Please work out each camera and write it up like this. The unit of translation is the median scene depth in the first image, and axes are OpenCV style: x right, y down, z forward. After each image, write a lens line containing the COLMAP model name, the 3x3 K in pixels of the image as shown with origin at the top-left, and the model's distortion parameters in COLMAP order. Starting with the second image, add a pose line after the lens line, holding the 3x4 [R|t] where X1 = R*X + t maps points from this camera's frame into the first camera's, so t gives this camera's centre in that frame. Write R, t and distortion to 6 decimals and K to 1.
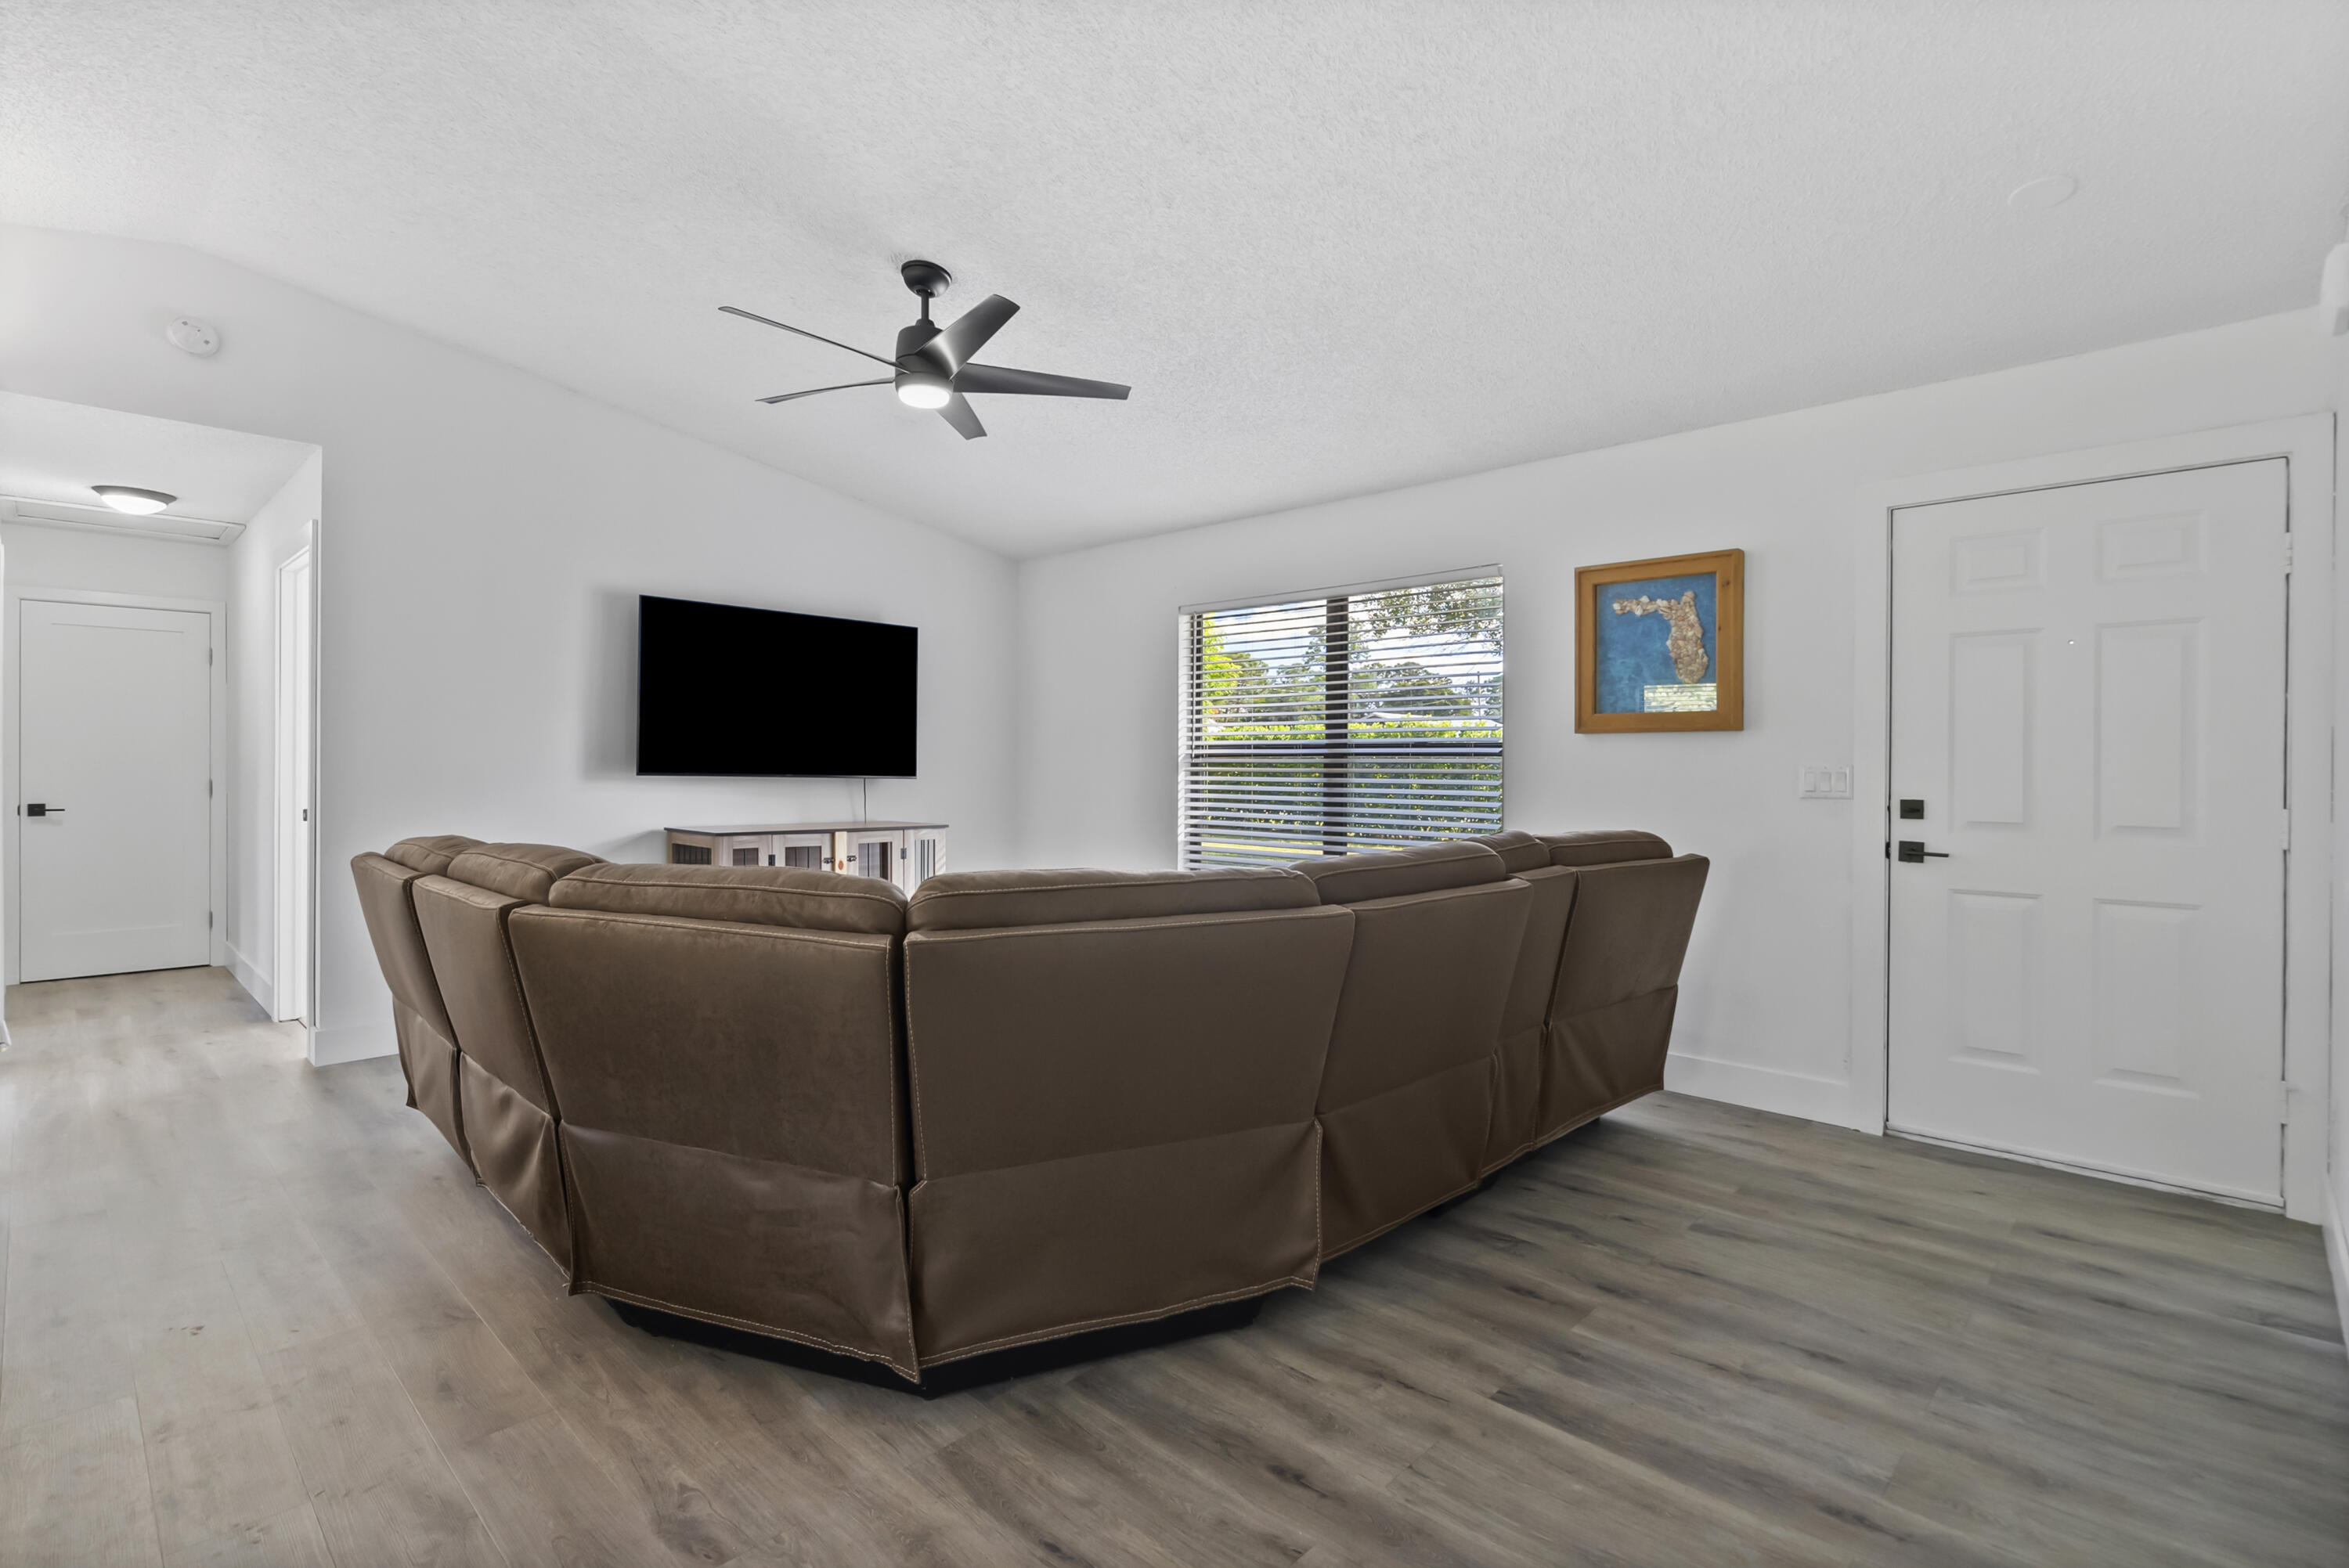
lens RADIAL K [[1100.5, 0, 1176.7], [0, 1100.5, 766.4], [0, 0, 1]] dist [-0.002225, 0.000622]
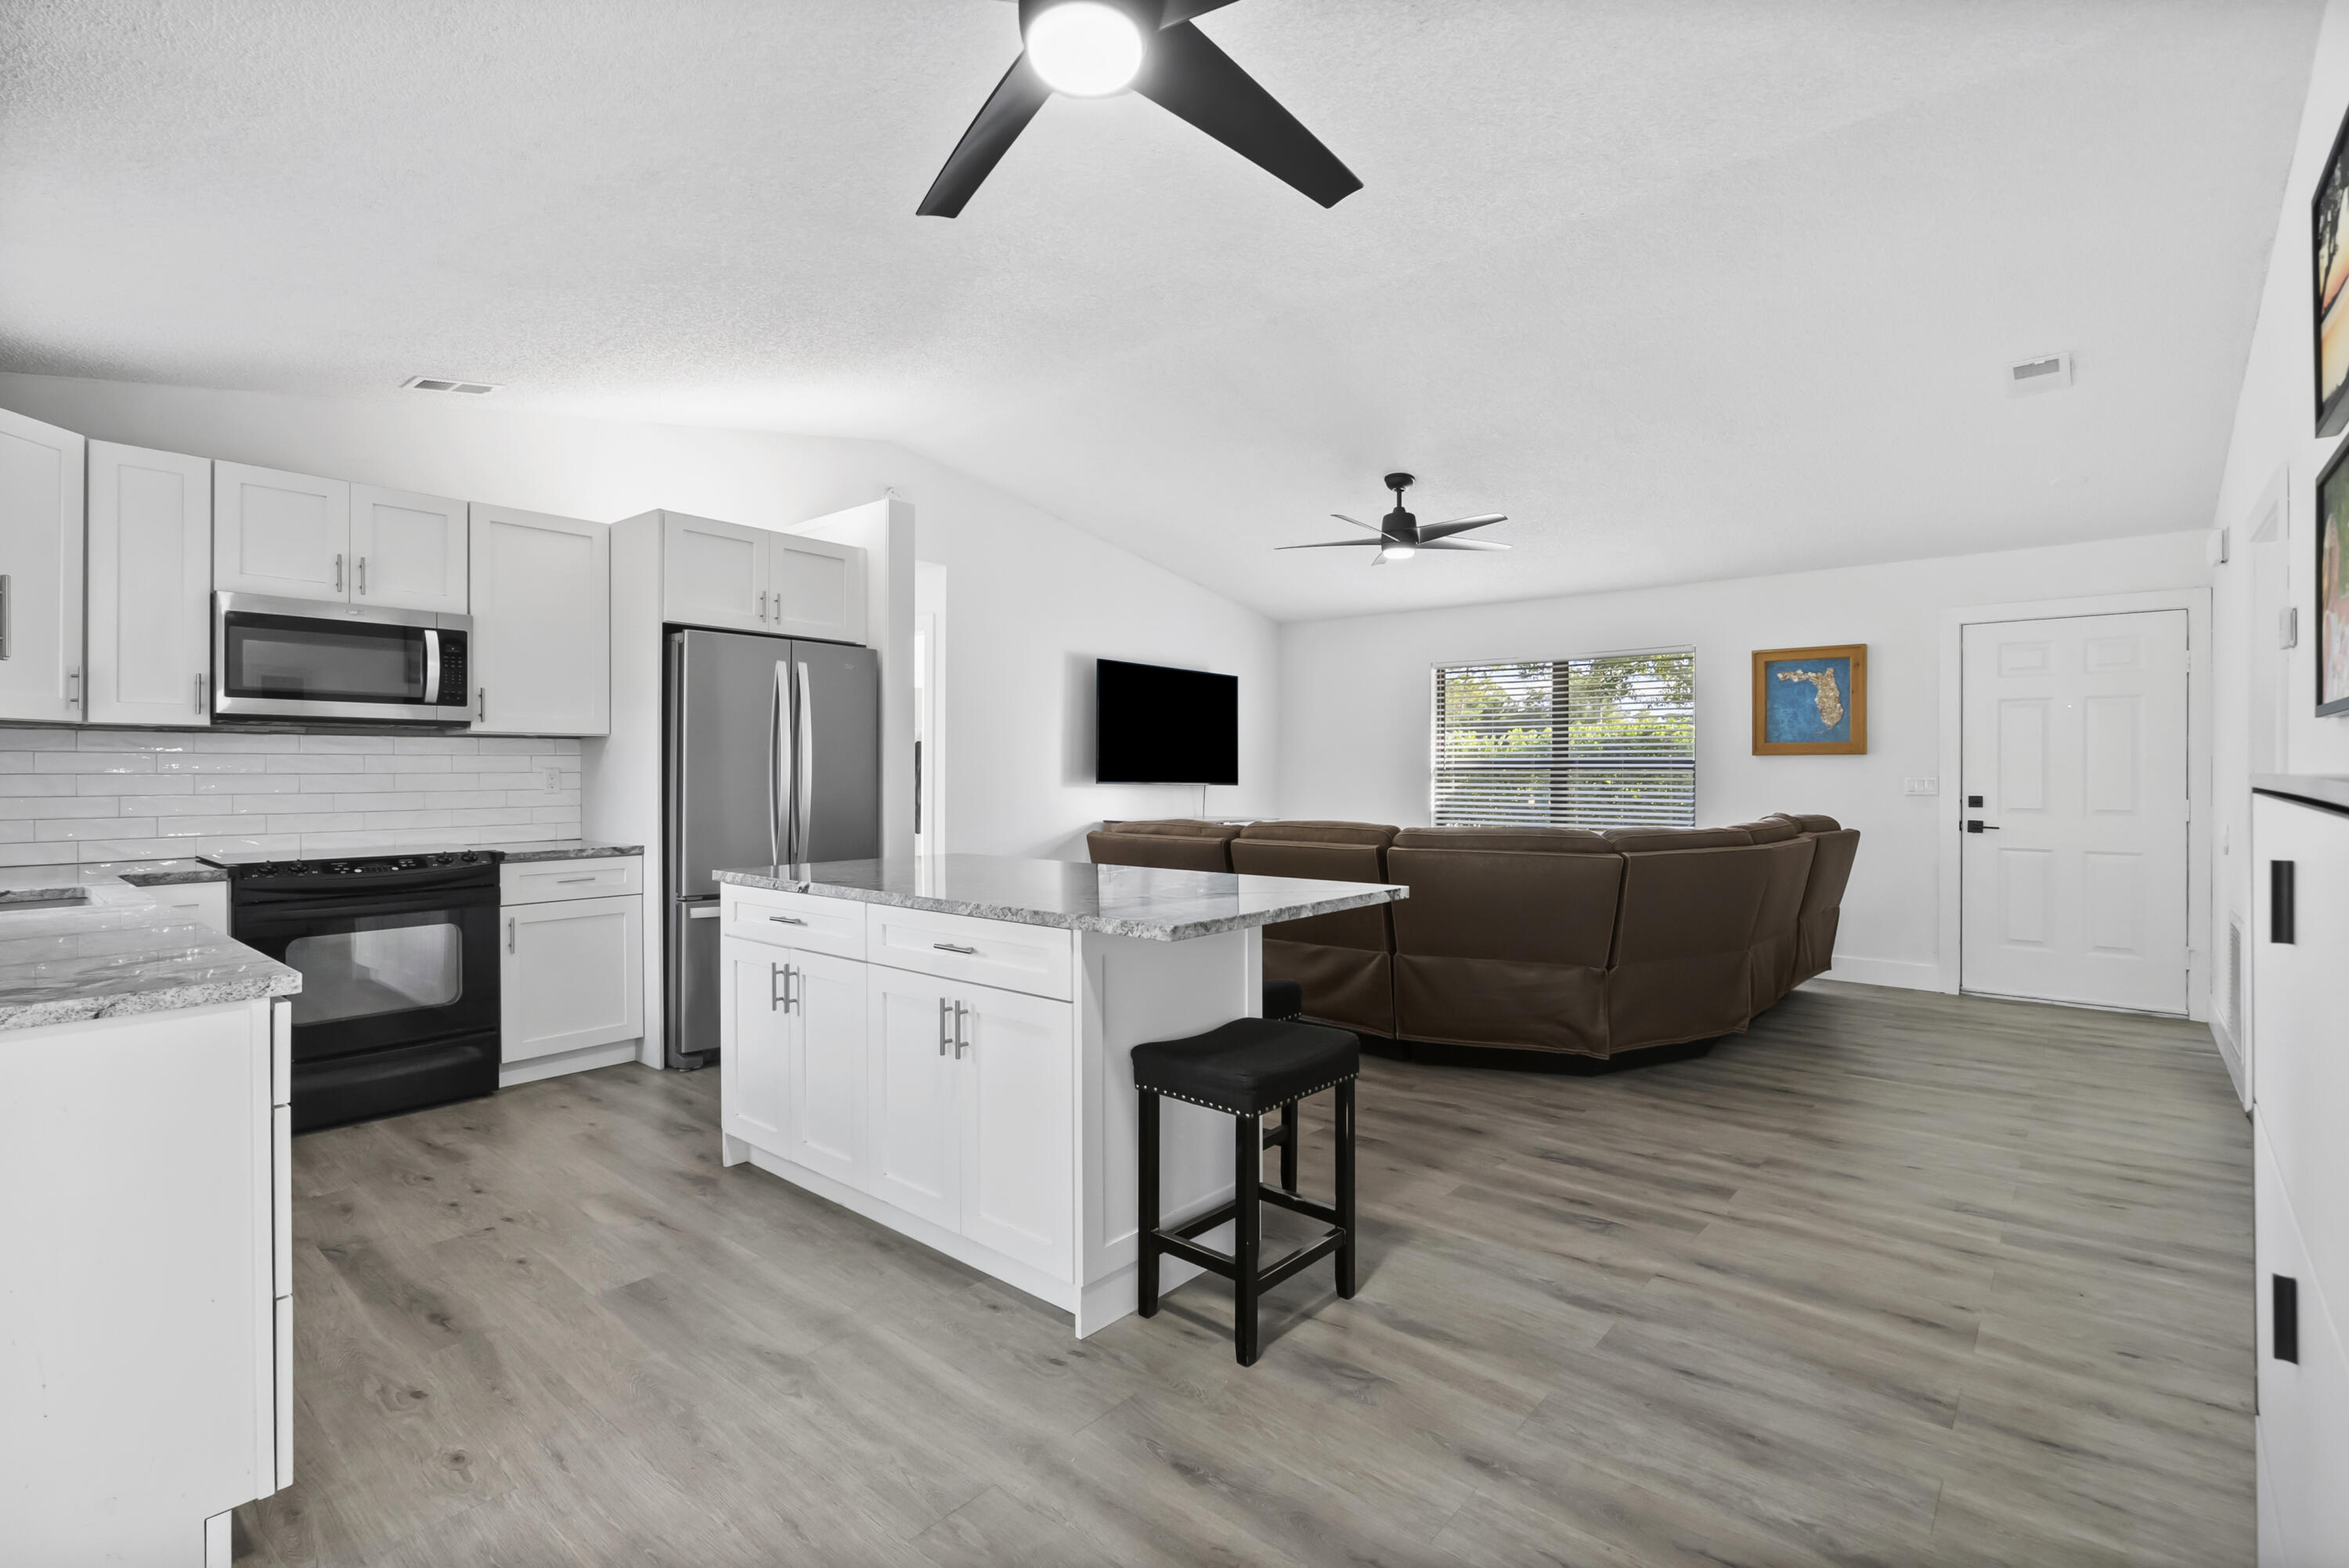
lens RADIAL K [[1083.9, 0, 1168.8], [0, 1083.9, 772.6], [0, 0, 1]] dist [-0.000790, 0.000359]
pose [[0.998571, -0.002611, 0.053383, -0.647933], [0.002653, 0.999996, -0.000726, -0.007665], [-0.053381, 0.000867, 0.998574, -0.590129]]
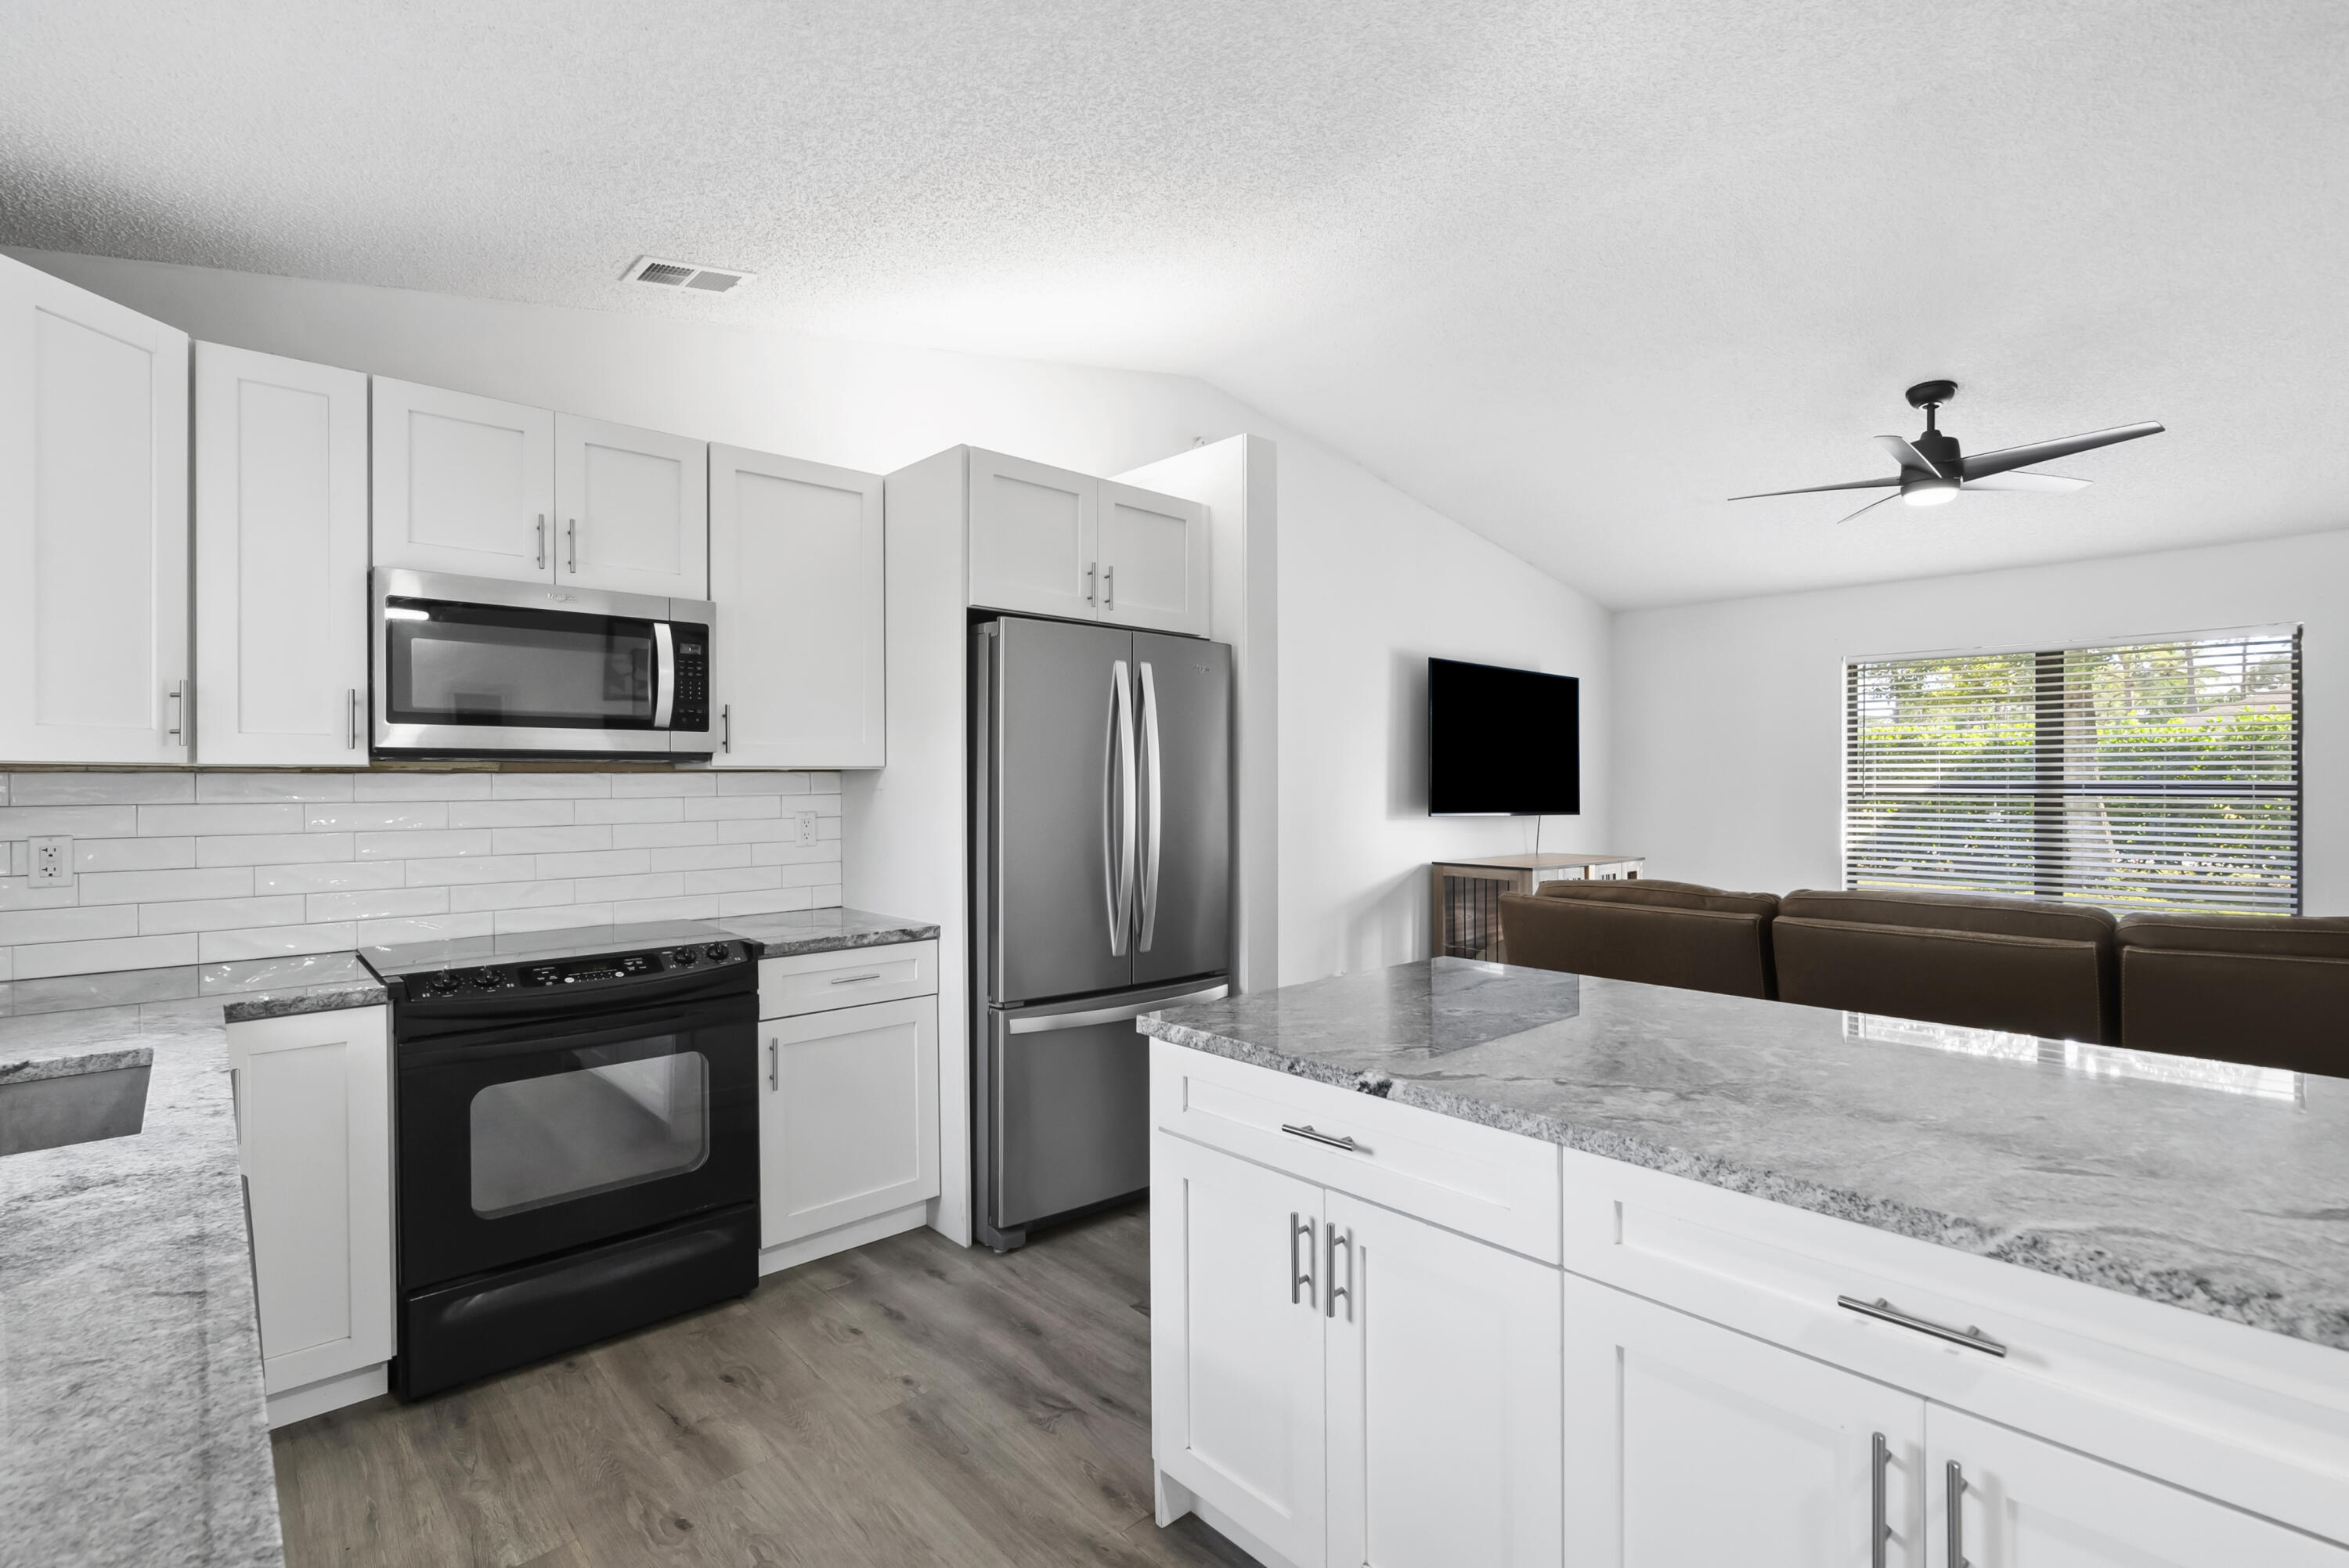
lens RADIAL K [[1087.9, 0, 1174.5], [0, 1087.9, 784.0], [0, 0, 1]] dist [-0.002102, -0.000766]
pose [[0.997399, -0.006177, -0.071811, -0.922770], [0.006264, 0.999980, 0.000998, -0.039836], [0.071803, -0.001445, 0.997418, -0.190551]]
